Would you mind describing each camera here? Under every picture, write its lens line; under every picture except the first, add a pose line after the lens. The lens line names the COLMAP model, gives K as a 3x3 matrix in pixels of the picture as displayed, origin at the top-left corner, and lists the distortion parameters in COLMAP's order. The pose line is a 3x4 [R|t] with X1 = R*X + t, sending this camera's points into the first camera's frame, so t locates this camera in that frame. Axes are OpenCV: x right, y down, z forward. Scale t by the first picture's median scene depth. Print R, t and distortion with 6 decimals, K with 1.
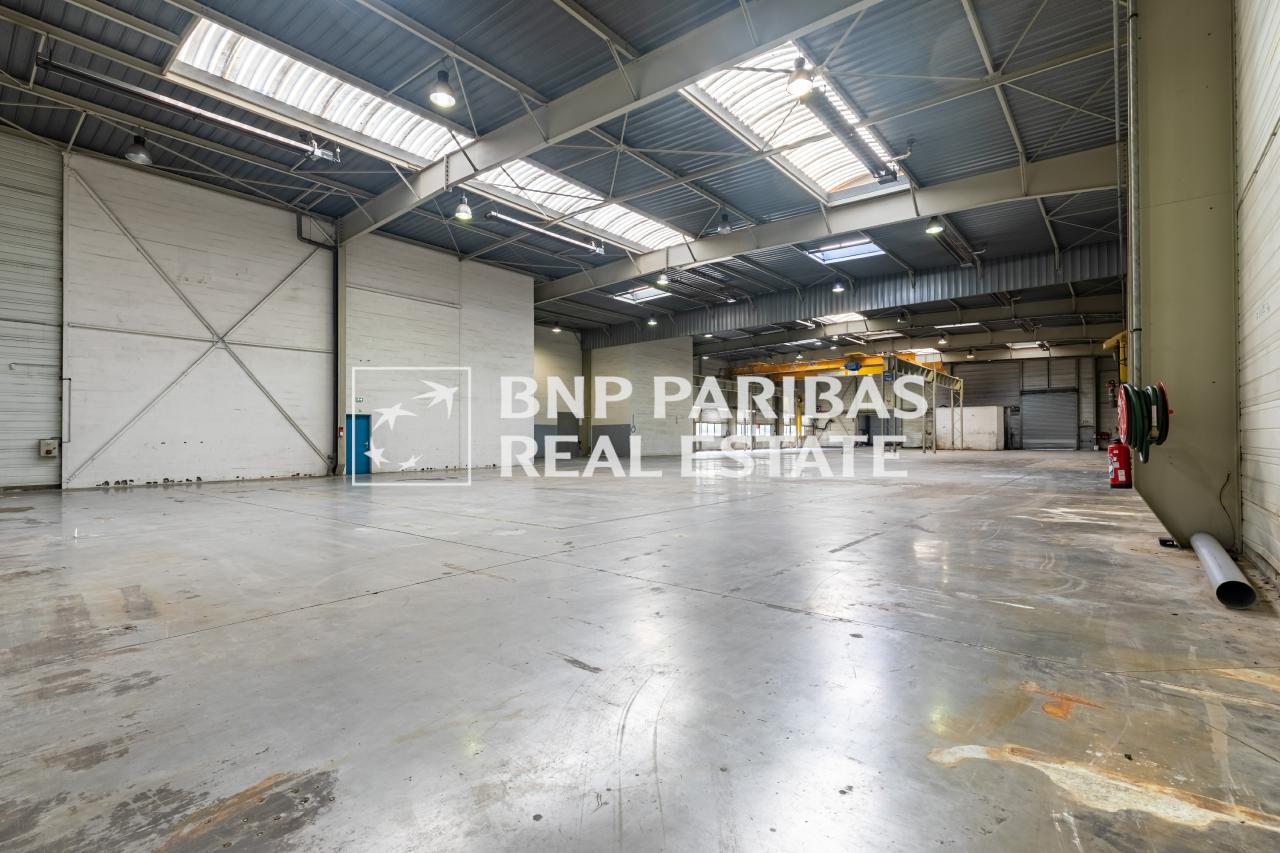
lens RADIAL K [[585.5, 0, 631.4], [0, 585.5, 419.9], [0, 0, 1]] dist [0.008022, 0.000489]
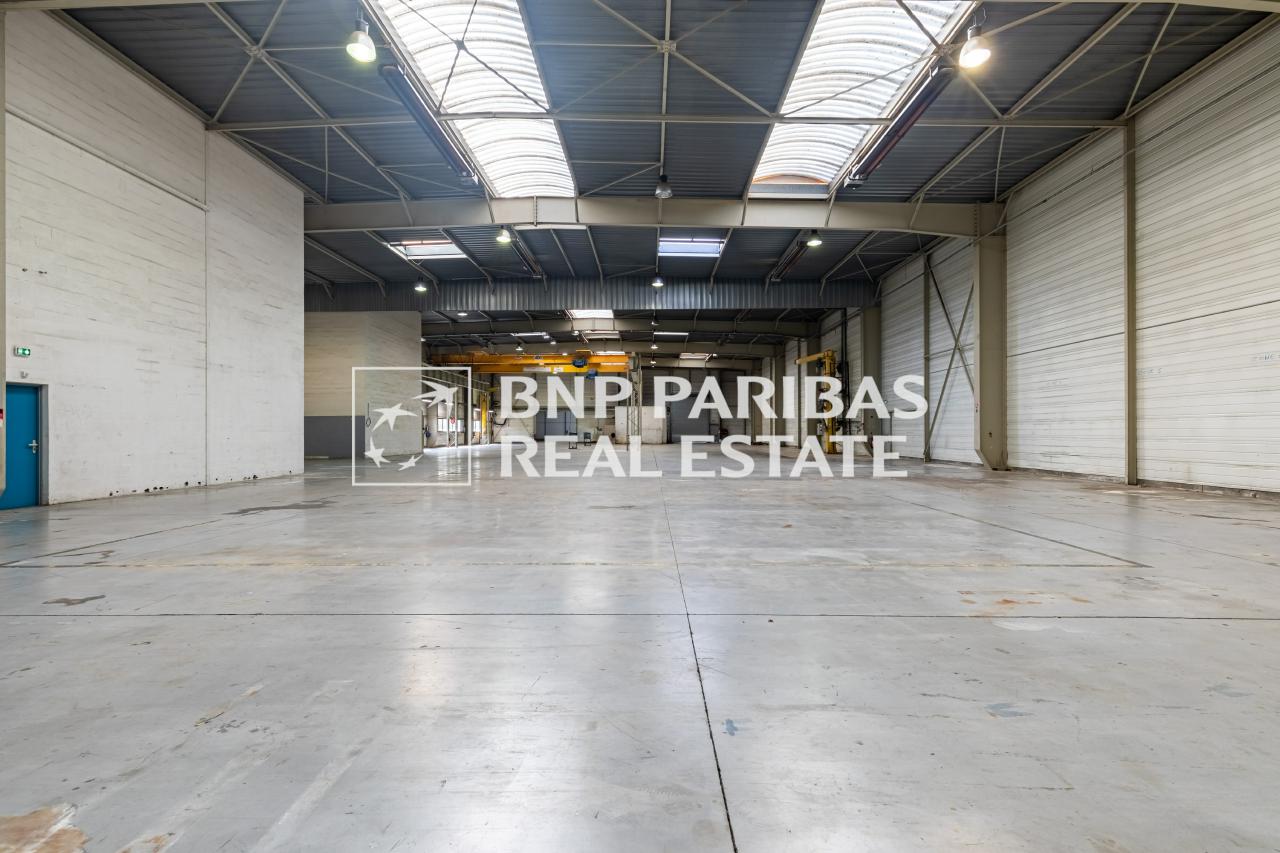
lens RADIAL K [[585.5, 0, 639.6], [0, 585.5, 428.9], [0, 0, 1]] dist [0.008022, 0.000489]
pose [[0.768654, 0.002023, 0.639661, -0.385883], [-0.014015, 0.999808, 0.013680, 0.014640], [-0.639511, -0.019481, 0.768535, 0.309771]]
